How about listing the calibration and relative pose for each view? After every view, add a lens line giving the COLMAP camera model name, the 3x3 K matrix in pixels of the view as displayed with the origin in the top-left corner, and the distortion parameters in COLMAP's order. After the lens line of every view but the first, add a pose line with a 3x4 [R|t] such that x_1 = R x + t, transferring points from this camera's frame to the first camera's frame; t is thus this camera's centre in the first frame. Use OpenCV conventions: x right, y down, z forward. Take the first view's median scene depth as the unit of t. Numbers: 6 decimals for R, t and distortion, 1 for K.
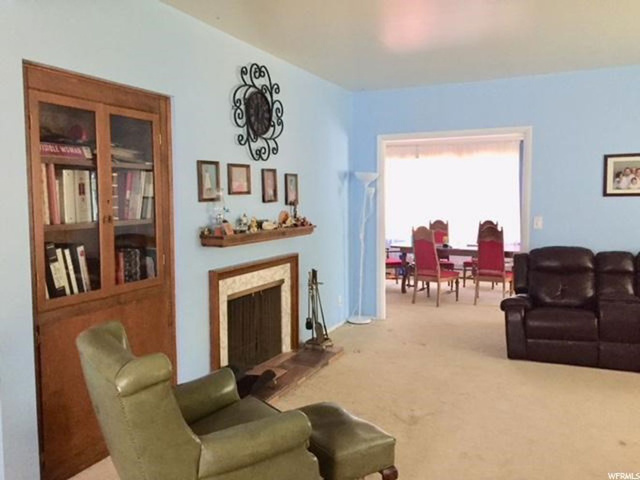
lens RADIAL K [[543.2, 0, 319.9], [0, 543.2, 239.4], [0, 0, 1]] dist [0.036231, -0.024530]
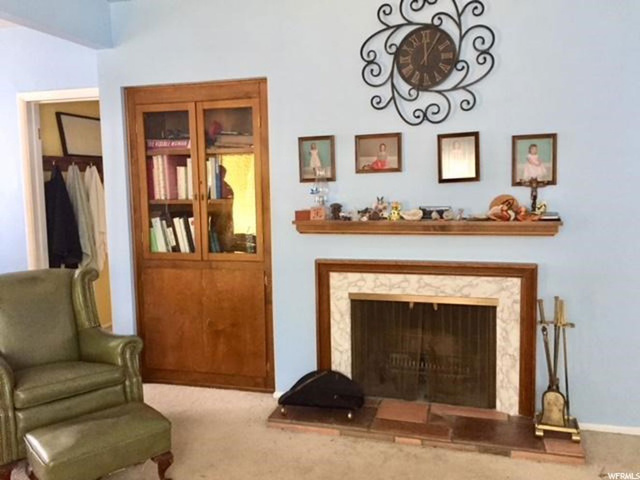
lens RADIAL K [[543.2, 0, 319.9], [0, 543.2, 240.3], [0, 0, 1]] dist [0.036231, -0.024530]
pose [[0.139719, 0.107181, -0.984373, 0.622740], [-0.062537, 0.993095, 0.099254, -0.057578], [0.988214, 0.047693, 0.145457, 0.795028]]
